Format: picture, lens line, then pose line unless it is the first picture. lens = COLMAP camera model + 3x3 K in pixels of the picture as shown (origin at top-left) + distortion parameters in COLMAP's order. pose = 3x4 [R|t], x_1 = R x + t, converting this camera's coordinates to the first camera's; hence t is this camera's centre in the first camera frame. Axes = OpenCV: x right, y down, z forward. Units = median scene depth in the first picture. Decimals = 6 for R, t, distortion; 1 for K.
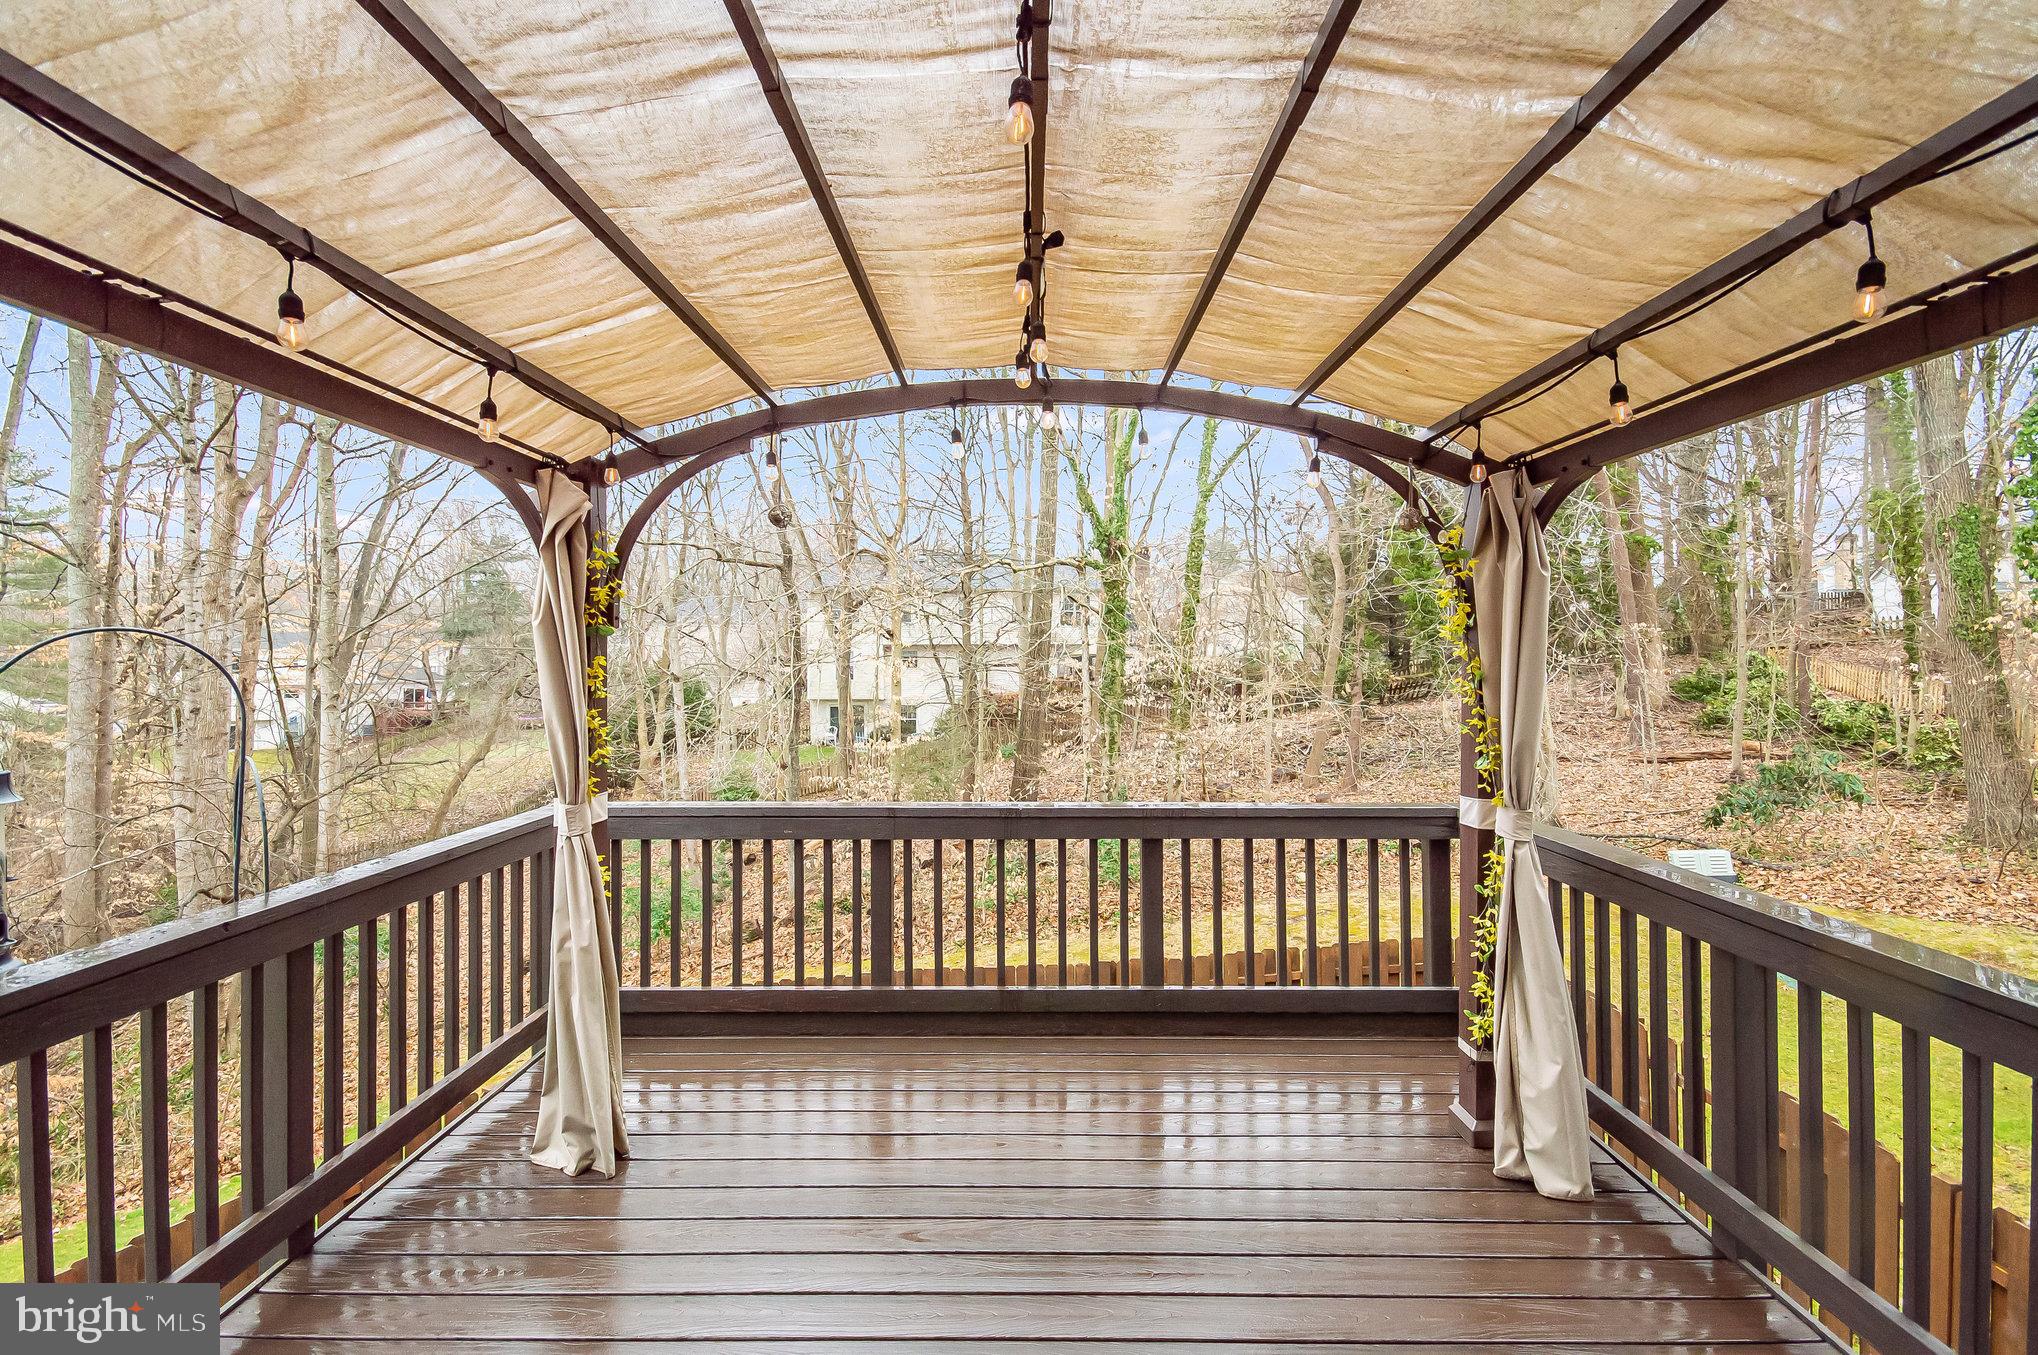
lens RADIAL K [[910.9, 0, 1012.2], [0, 910.9, 655.1], [0, 0, 1]] dist [0.000324, -0.000179]
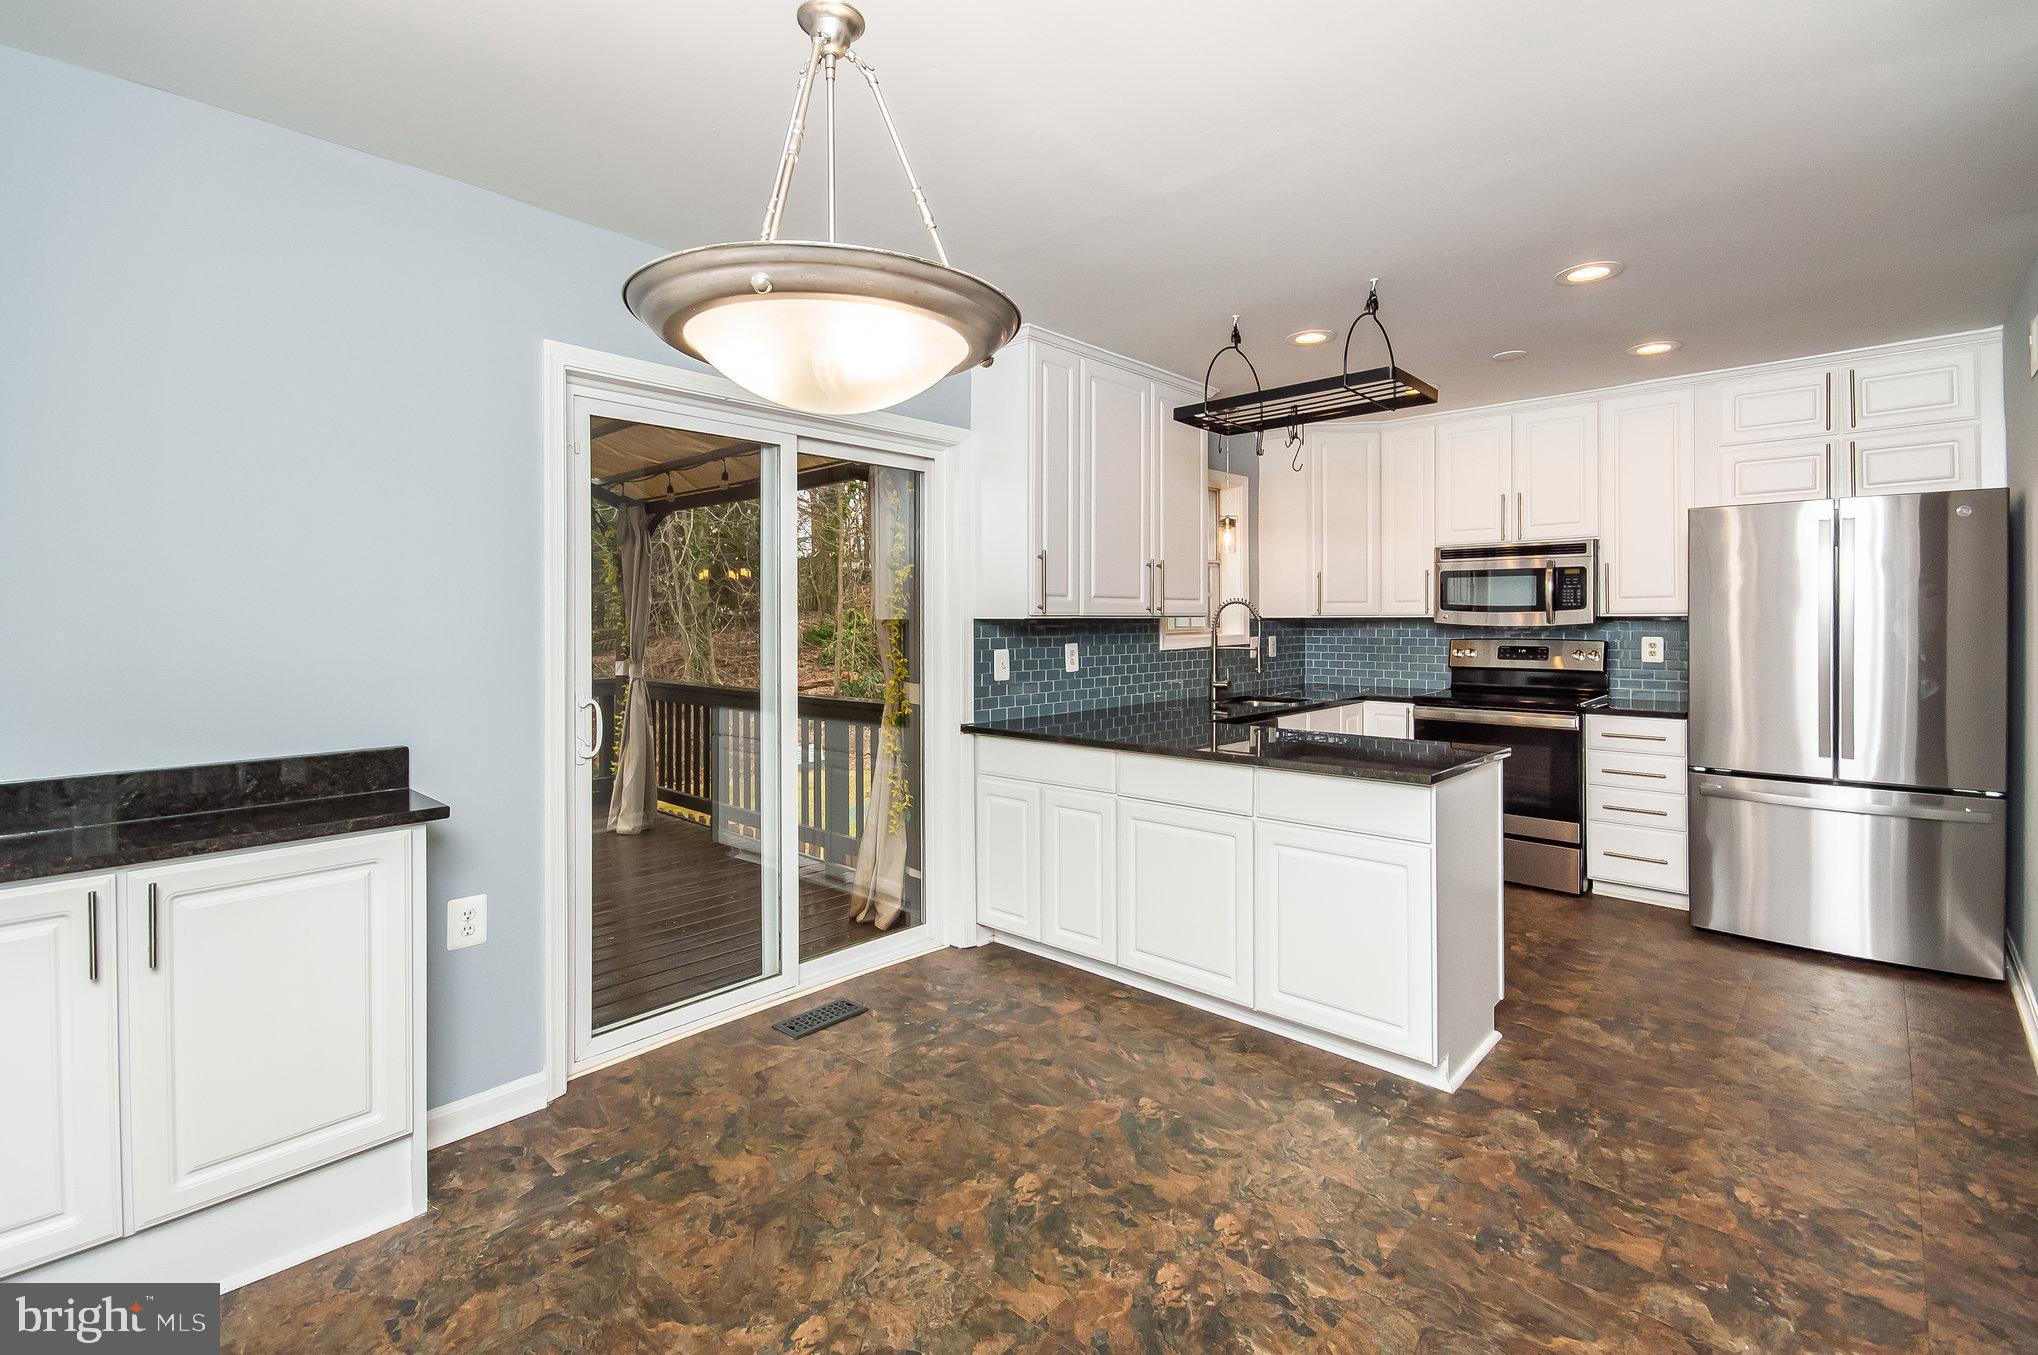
lens RADIAL K [[922.1, 0, 1014.9], [0, 922.1, 617.9], [0, 0, 1]] dist [-0.000445, -0.000675]
pose [[0.673285, 0.001132, 0.739383, -0.052874], [-0.005058, 0.999982, 0.003075, 0.005747], [-0.739366, -0.005810, 0.673279, -0.129203]]
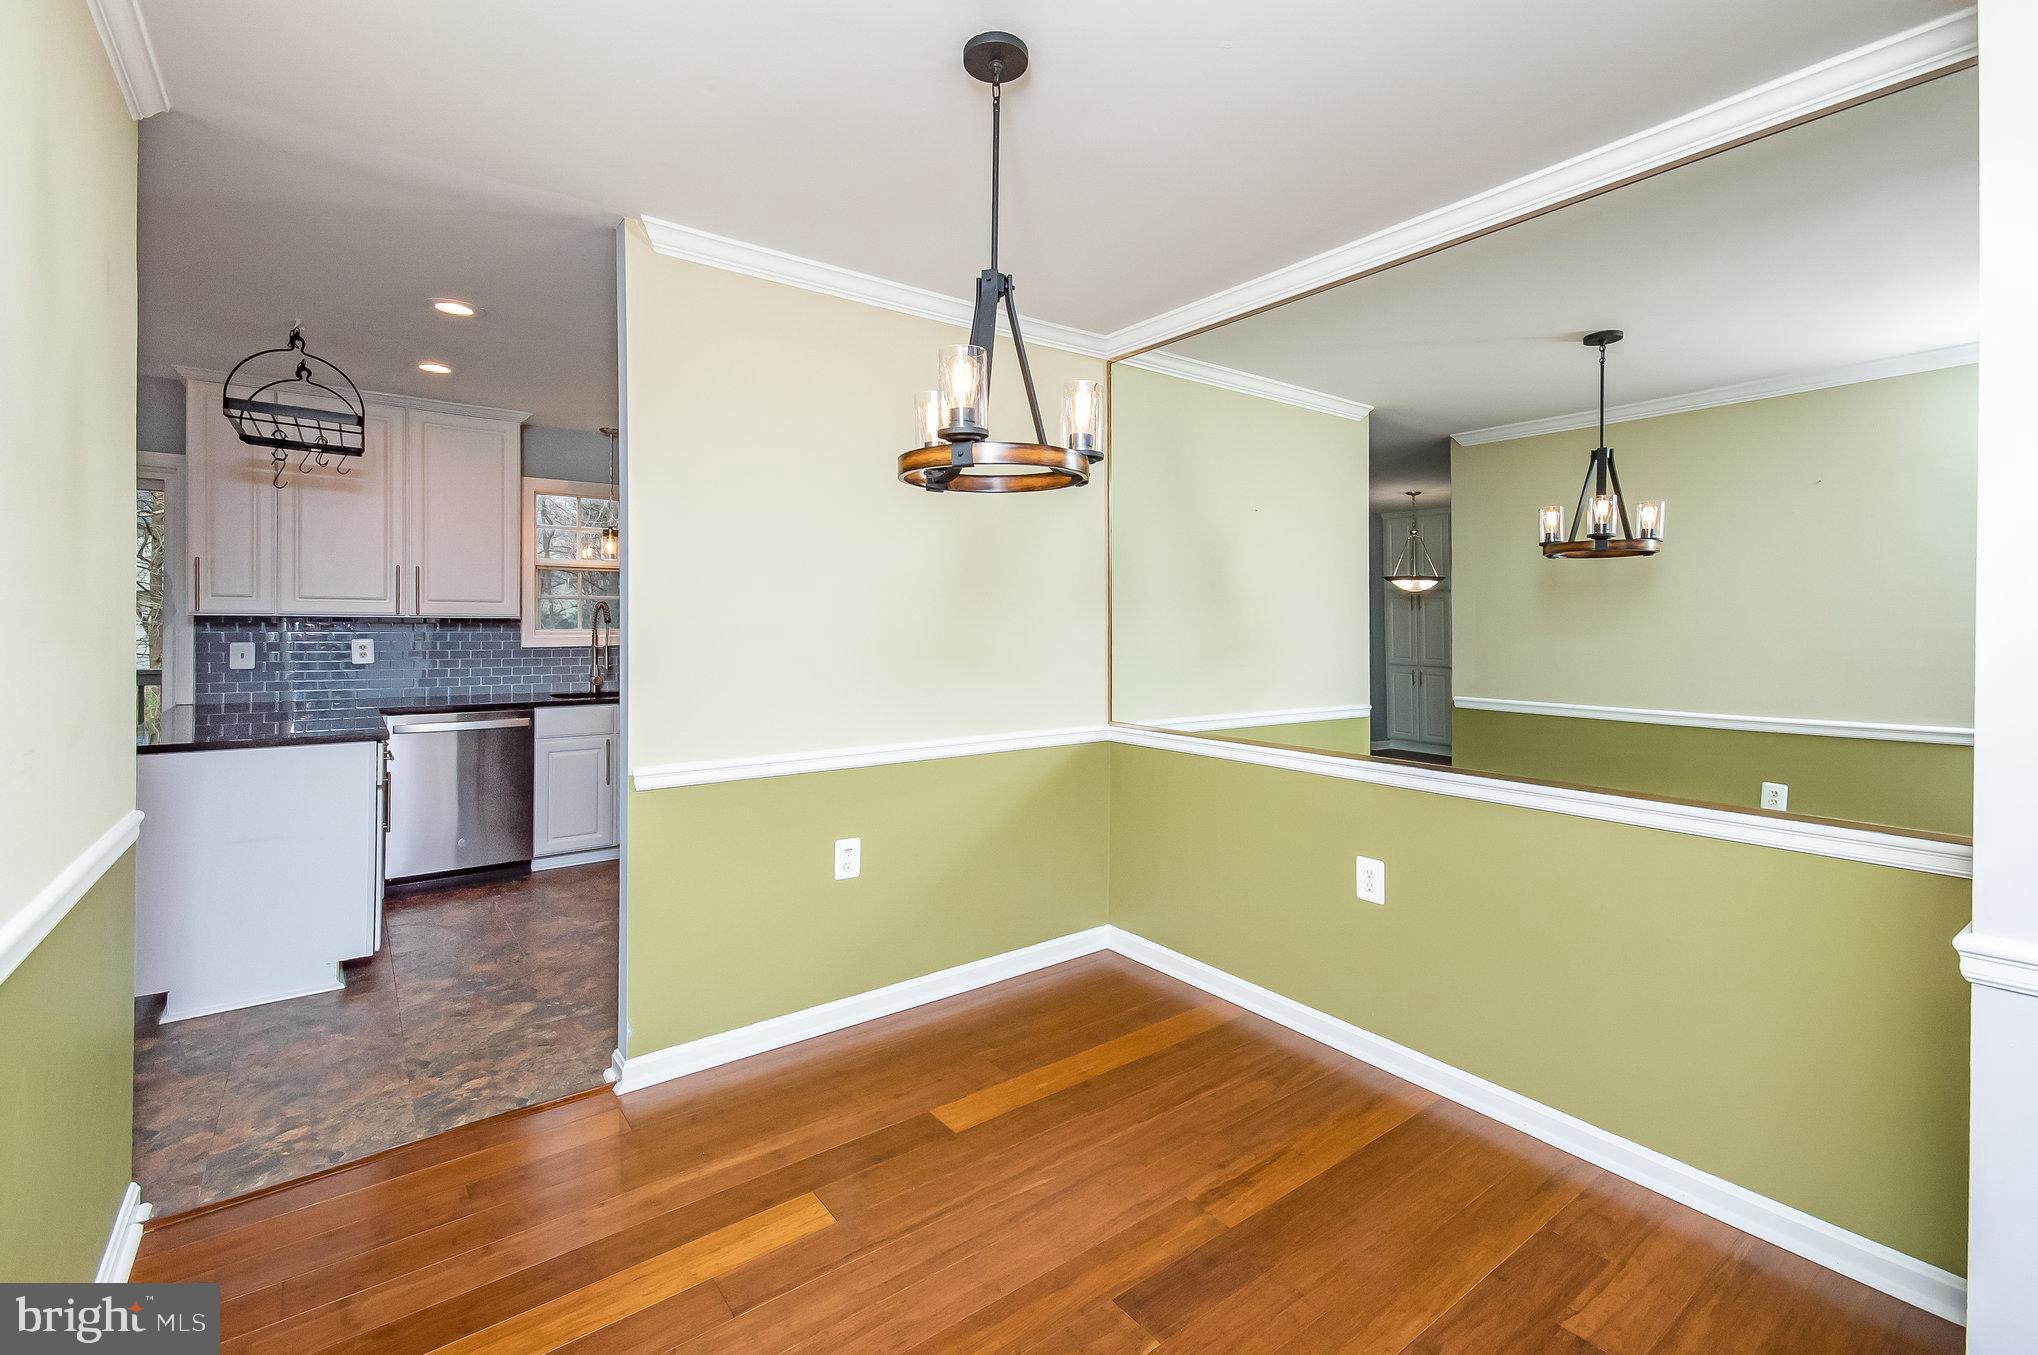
lens RADIAL K [[885.6, 0, 1054.6], [0, 885.6, 623.9], [0, 0, 1]] dist [0.000959, 0.000034]
pose [[0.772507, 0.009203, 0.634940, 0.079354], [-0.014893, 0.999883, 0.003627, 0.004837], [-0.634832, -0.012259, 0.772553, -0.265207]]
